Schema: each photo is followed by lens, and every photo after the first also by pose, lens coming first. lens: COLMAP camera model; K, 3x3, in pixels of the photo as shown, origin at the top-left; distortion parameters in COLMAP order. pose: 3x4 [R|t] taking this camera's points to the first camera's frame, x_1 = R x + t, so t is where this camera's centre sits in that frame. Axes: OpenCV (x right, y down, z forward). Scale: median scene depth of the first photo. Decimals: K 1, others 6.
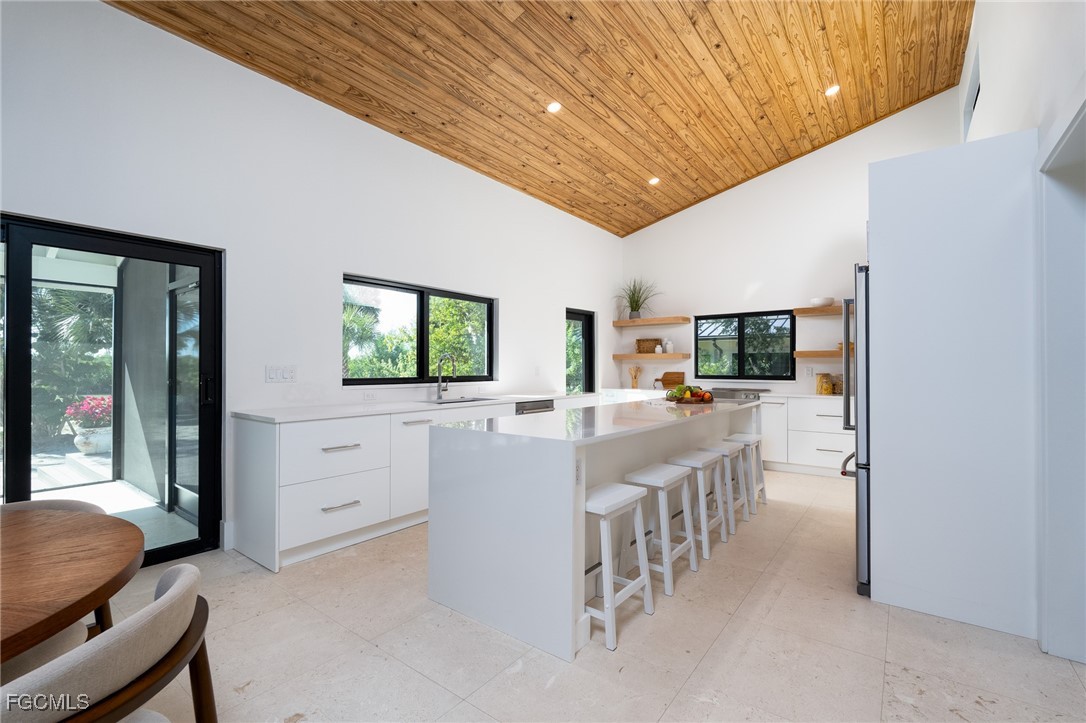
lens RADIAL K [[481.3, 0, 543.6], [0, 481.3, 362.7], [0, 0, 1]] dist [0.002171, 0.000337]
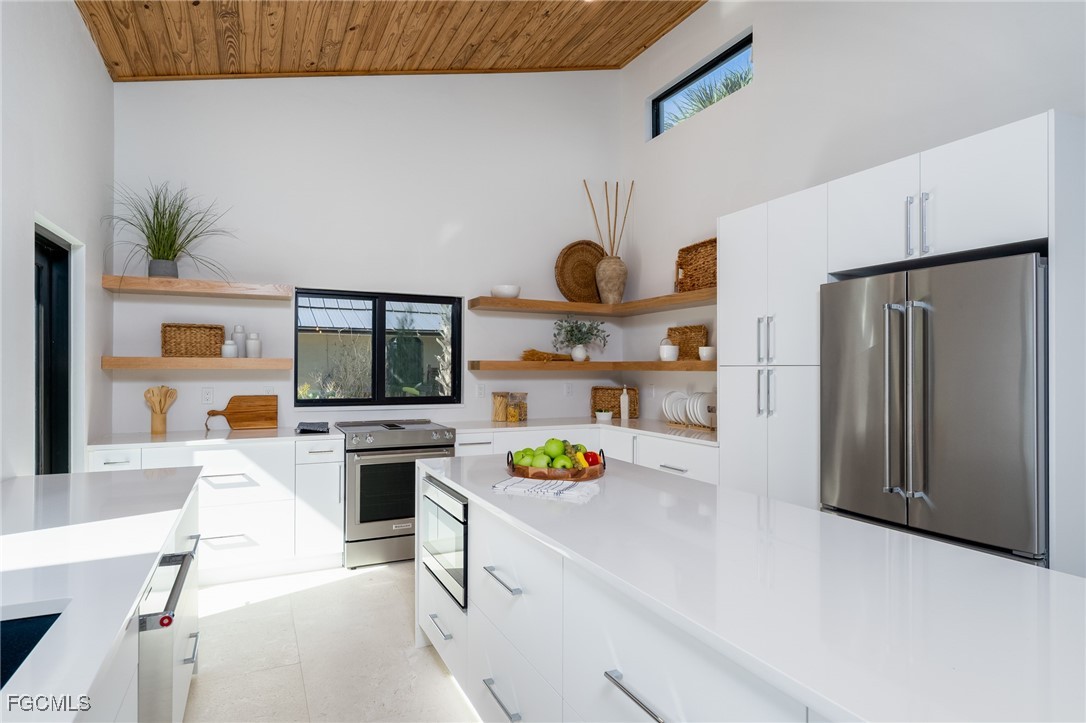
lens RADIAL K [[609.1, 0, 545.7], [0, 609.1, 367.1], [0, 0, 1]] dist [0.004019, -0.000238]
pose [[0.444242, 0.004647, 0.895895, -0.160049], [-0.012259, 0.999924, 0.000892, -0.014334], [-0.895823, -0.011379, 0.444265, 0.454503]]
